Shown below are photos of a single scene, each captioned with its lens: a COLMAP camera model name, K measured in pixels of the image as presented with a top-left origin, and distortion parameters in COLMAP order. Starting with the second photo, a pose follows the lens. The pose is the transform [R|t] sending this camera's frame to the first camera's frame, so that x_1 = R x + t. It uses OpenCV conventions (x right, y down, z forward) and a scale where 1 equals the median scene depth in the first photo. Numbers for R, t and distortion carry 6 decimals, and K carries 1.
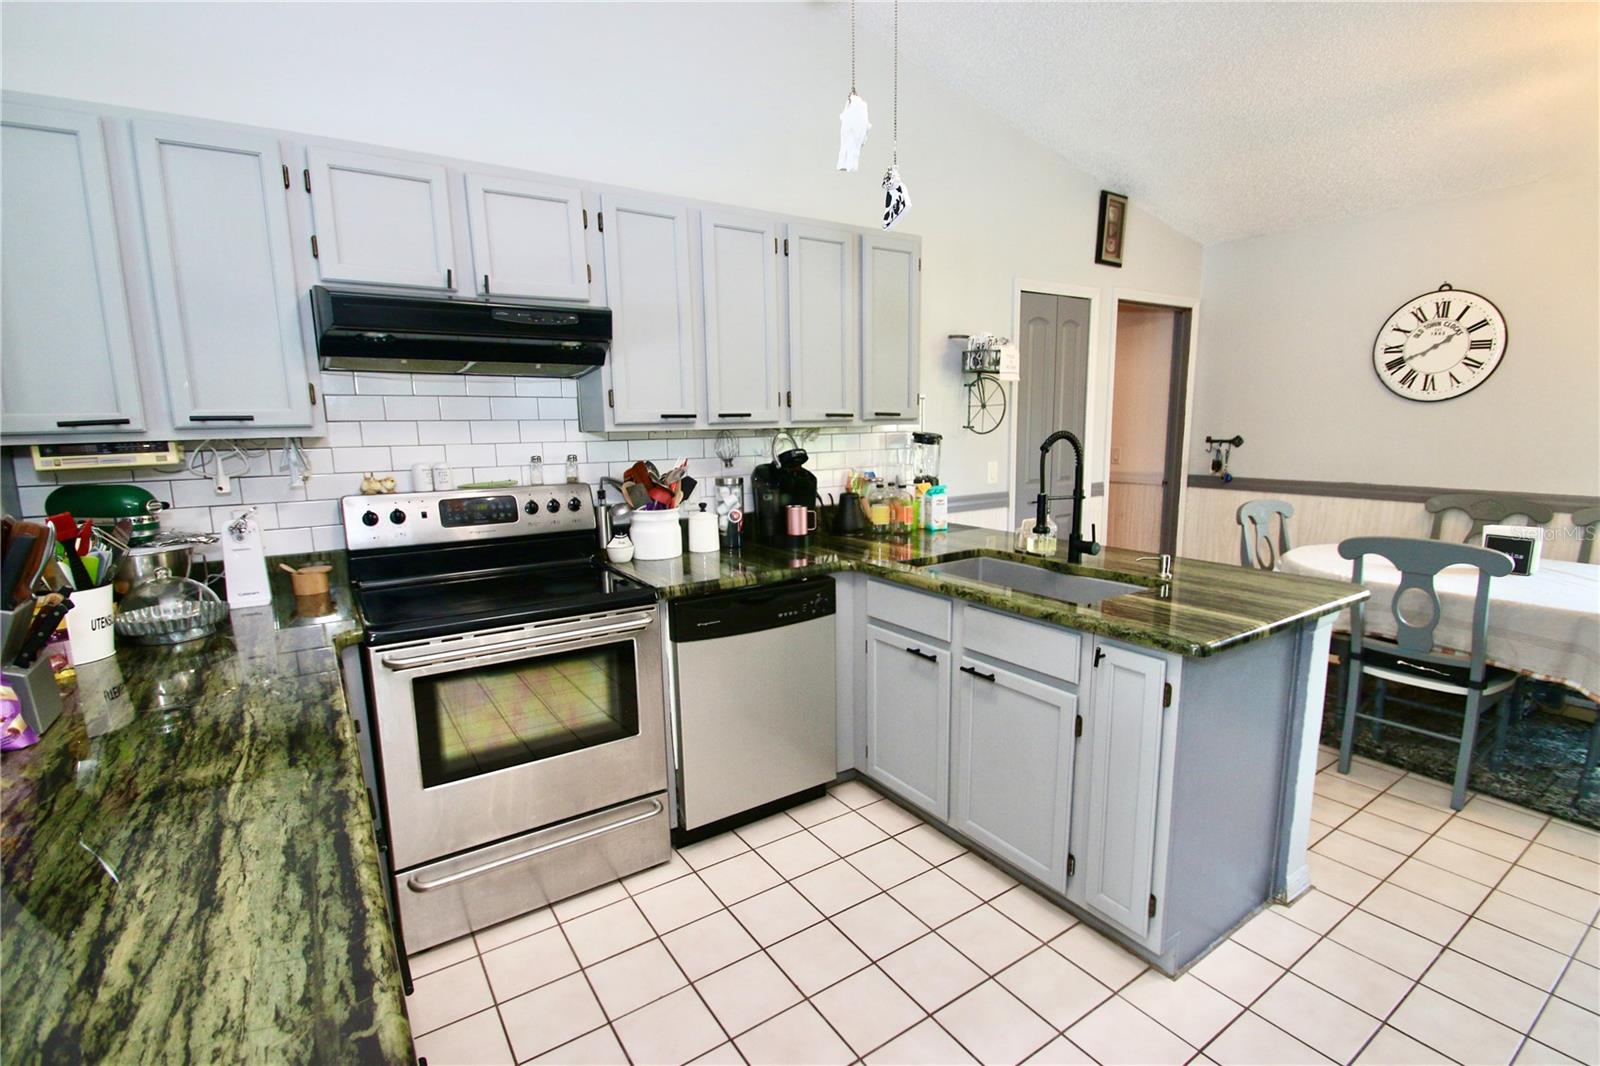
lens RADIAL K [[741.2, 0, 819.6], [0, 741.2, 548.1], [0, 0, 1]] dist [0.021510, -0.019105]
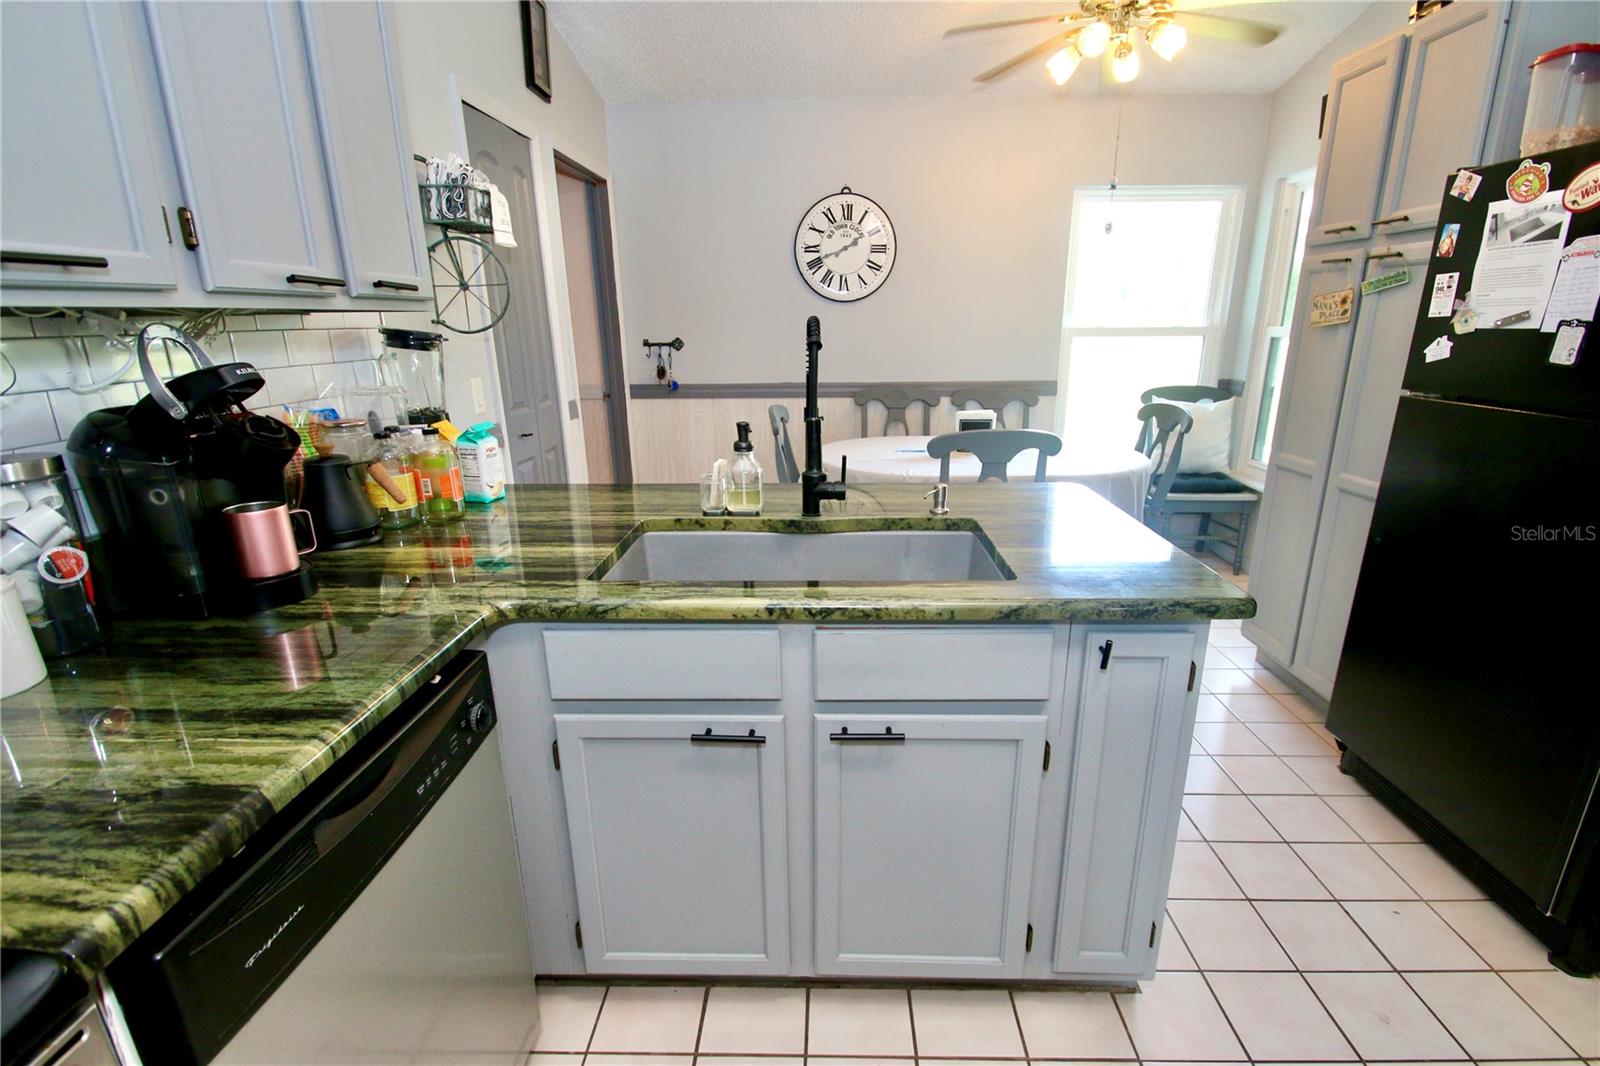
lens RADIAL K [[758.2, 0, 809.2], [0, 758.2, 545.9], [0, 0, 1]] dist [0.017956, -0.020647]
pose [[0.586736, -0.221460, 0.778907, -0.177280], [0.139256, 0.975142, 0.172355, -0.062251], [-0.797715, 0.007341, 0.602990, 0.482886]]
